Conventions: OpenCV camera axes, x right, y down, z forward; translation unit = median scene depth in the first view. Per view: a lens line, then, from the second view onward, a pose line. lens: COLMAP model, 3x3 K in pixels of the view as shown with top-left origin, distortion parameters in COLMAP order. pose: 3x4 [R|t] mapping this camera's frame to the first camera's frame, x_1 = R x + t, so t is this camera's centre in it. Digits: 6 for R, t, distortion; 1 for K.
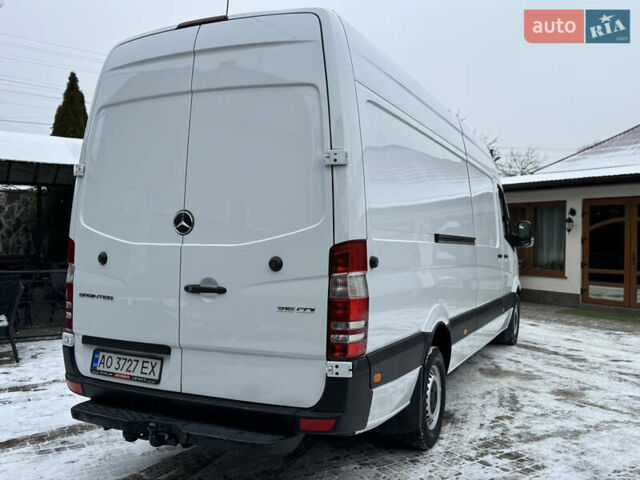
lens RADIAL K [[629.3, 0, 320.0], [0, 629.3, 240.0], [0, 0, 1]] dist [0.078489, -0.017871]
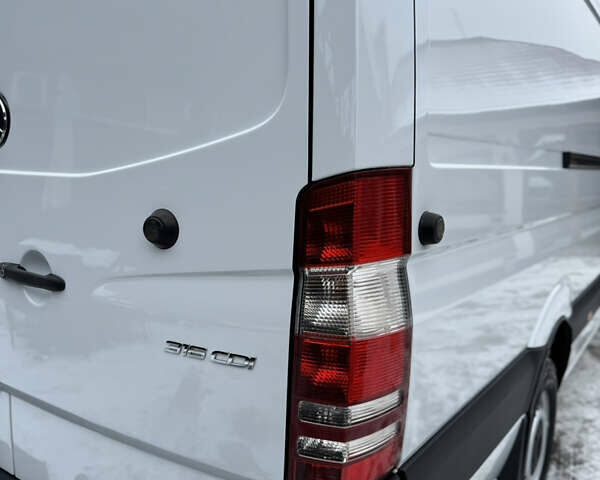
lens RADIAL K [[607.3, 0, 283.7], [0, 607.3, 240.6], [0, 0, 1]] dist [0.002474, -0.013448]
pose [[0.985125, 0.033742, -0.168491, 0.062115], [-0.009964, 0.990099, 0.140019, -0.006456], [0.171548, -0.136258, 0.975708, 0.657074]]
